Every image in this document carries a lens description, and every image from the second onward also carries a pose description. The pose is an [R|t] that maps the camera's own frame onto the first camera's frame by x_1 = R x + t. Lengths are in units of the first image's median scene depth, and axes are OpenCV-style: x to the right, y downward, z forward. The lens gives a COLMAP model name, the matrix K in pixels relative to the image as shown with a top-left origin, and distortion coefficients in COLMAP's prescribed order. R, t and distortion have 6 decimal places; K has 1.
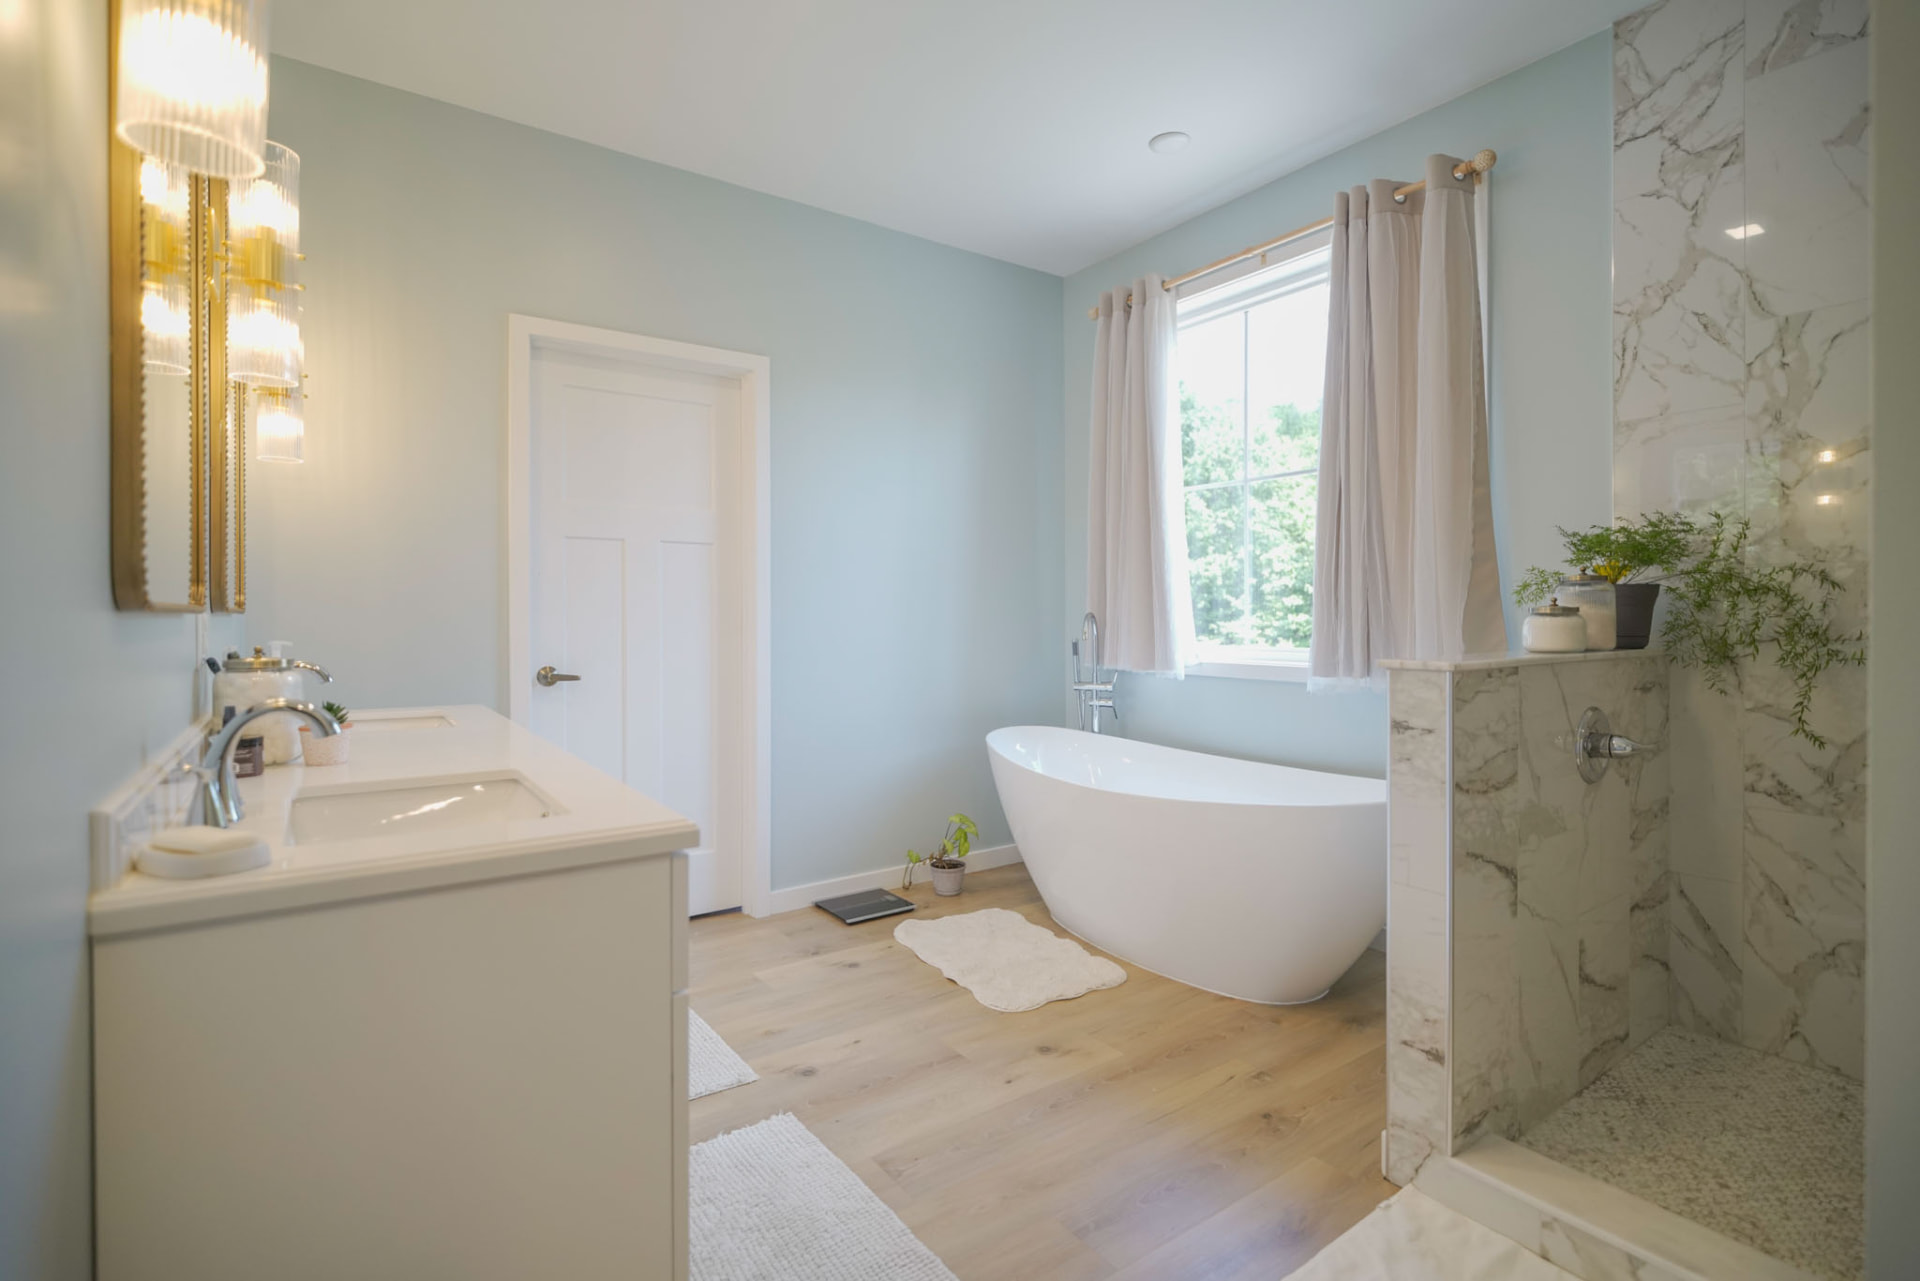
lens RADIAL K [[903.3, 0, 960.0], [0, 903.3, 640.5], [0, 0, 1]] dist [-0.010624, -0.000280]
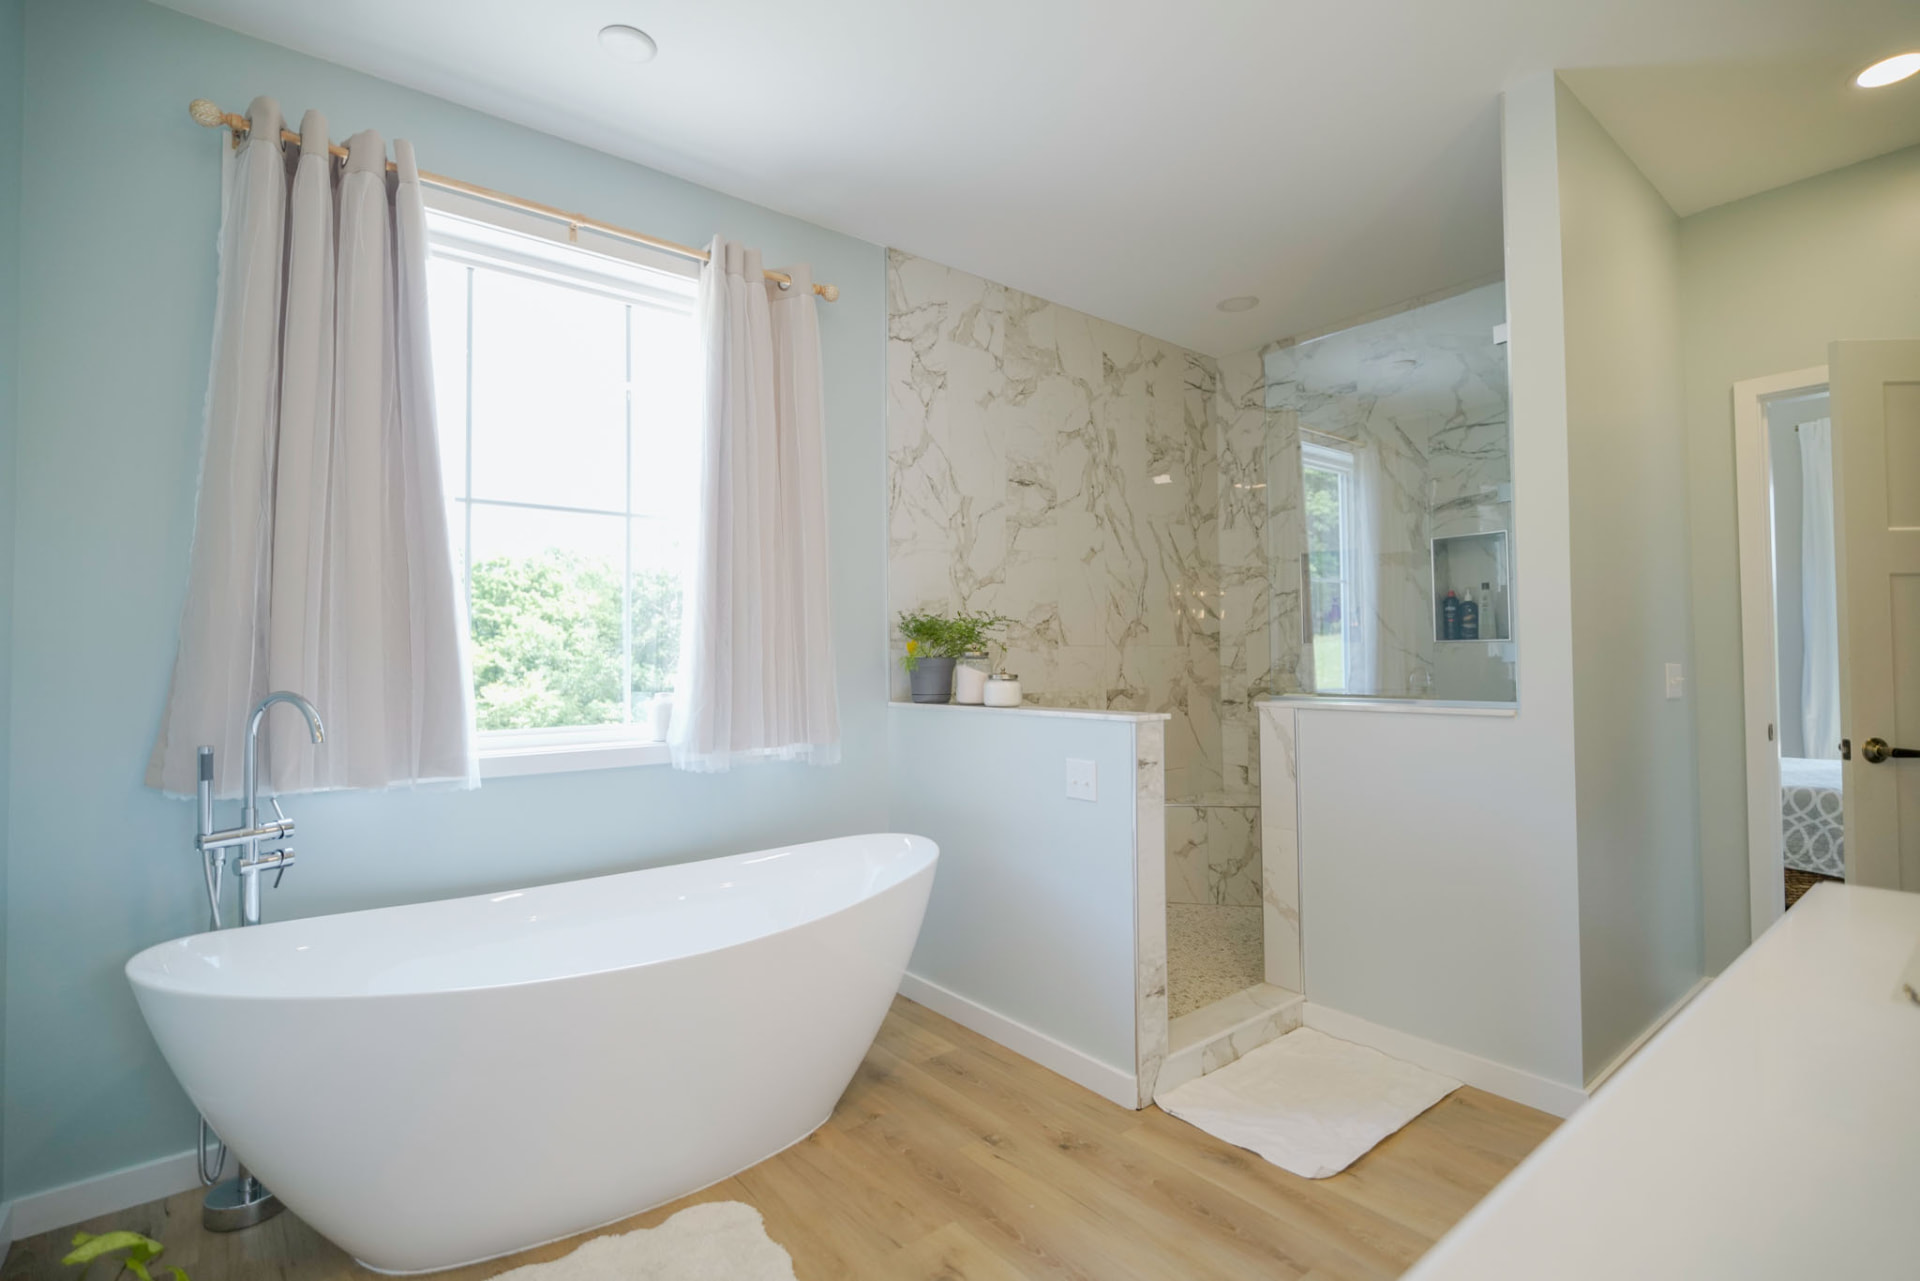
lens RADIAL K [[902.7, 0, 960.0], [0, 902.7, 640.5], [0, 0, 1]] dist [0.001790, 0.000124]
pose [[-0.072393, 0.024233, 0.997082, -0.678578], [0.037052, 0.999080, -0.021591, -0.057308], [-0.996688, 0.035381, -0.073225, 1.068319]]
